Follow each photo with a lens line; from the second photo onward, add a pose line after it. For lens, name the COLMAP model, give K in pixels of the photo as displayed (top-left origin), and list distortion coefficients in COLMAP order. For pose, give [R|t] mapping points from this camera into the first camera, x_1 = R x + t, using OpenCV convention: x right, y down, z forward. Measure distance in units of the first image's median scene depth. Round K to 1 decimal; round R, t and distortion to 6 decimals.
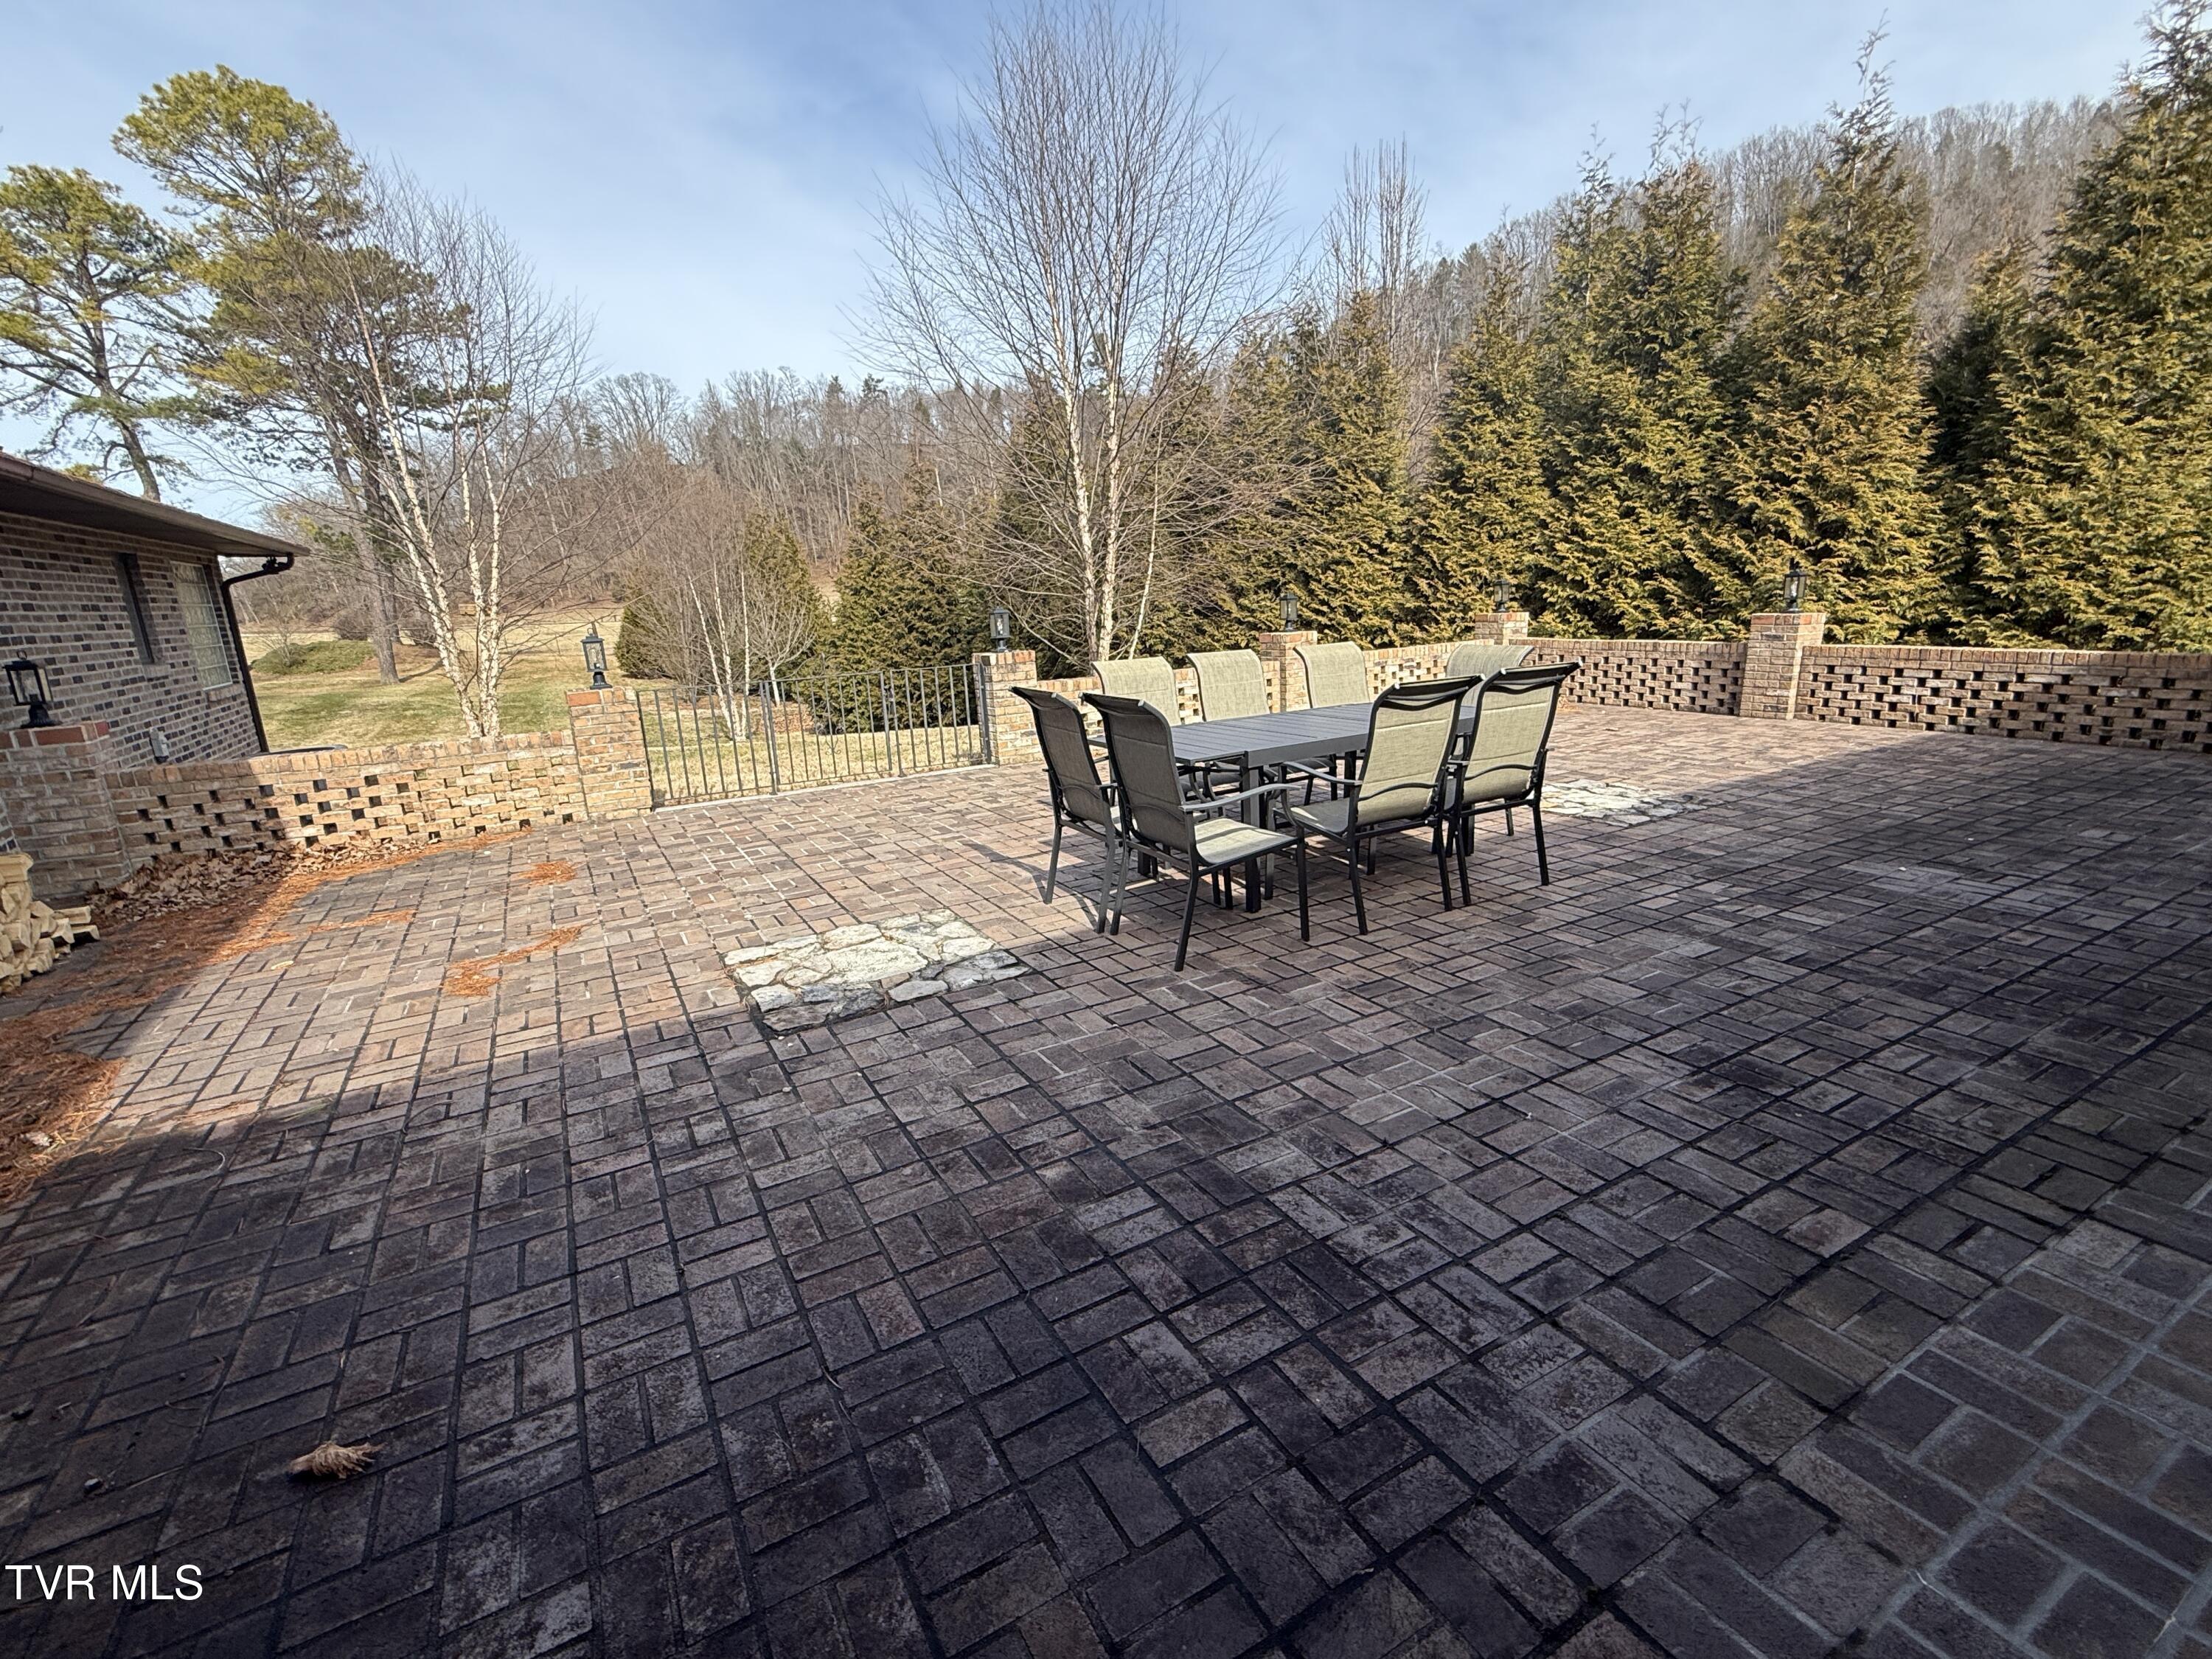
lens RADIAL K [[967.5, 0, 1110.1], [0, 967.5, 832.9], [0, 0, 1]] dist [-0.000718, -0.000087]
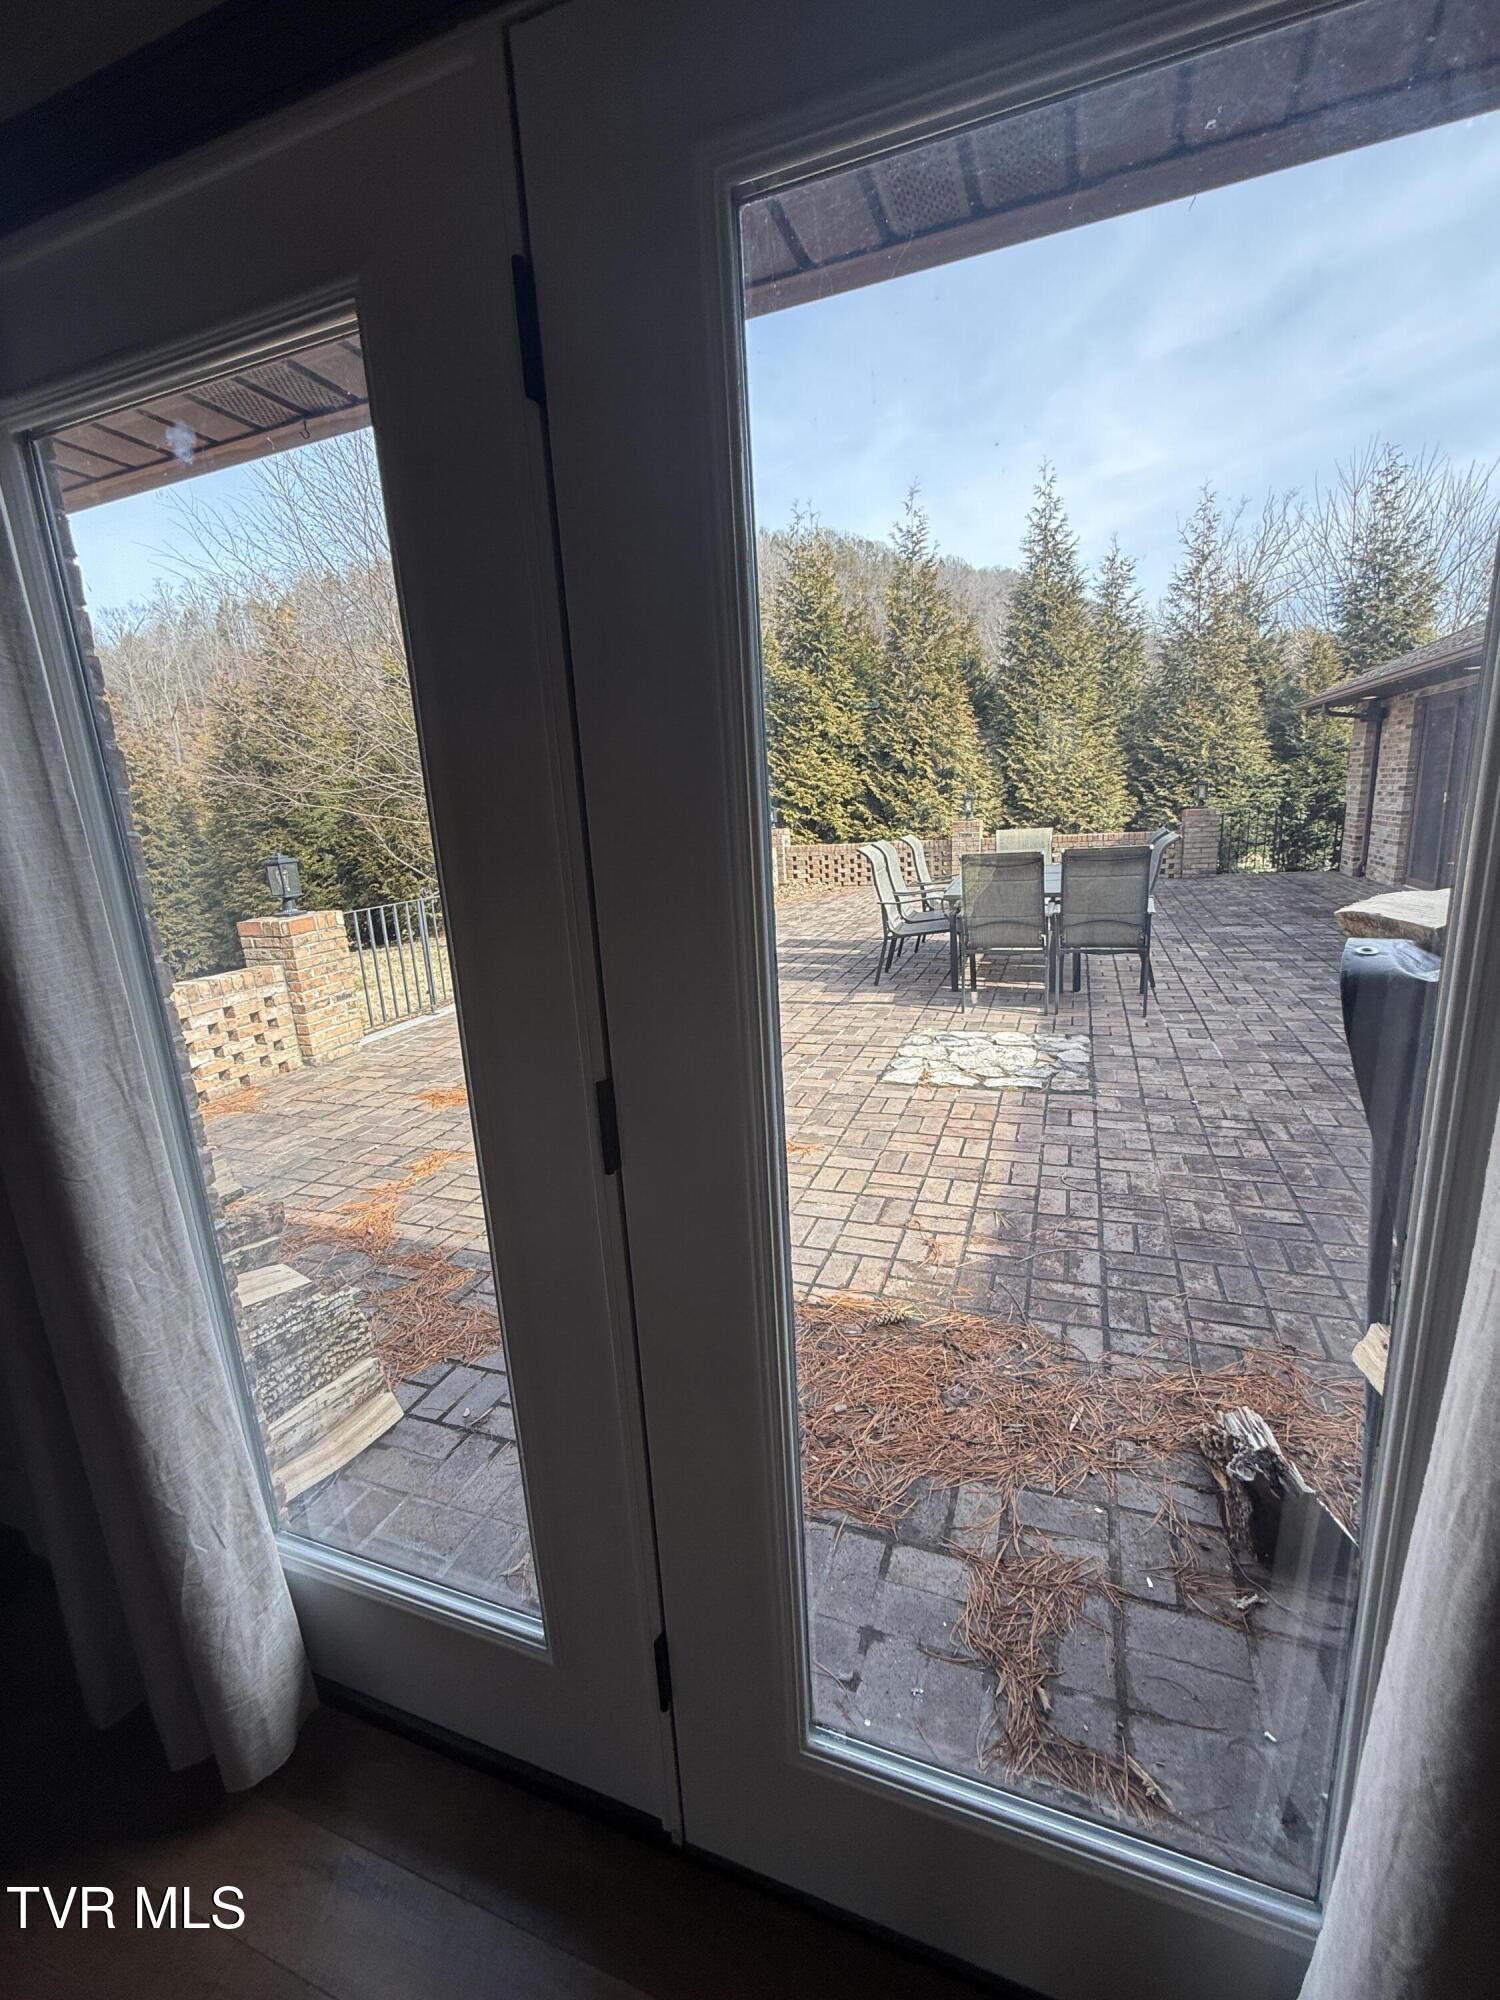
lens RADIAL K [[811.8, 0, 754.0], [0, 811.8, 1000.5], [0, 0, 1]] dist [0.003381, 0.000193]
pose [[0.779630, -0.150829, 0.607805, -1.090296], [0.176207, 0.984185, 0.018208, -0.020474], [-0.600939, 0.092905, 0.793877, 0.274816]]
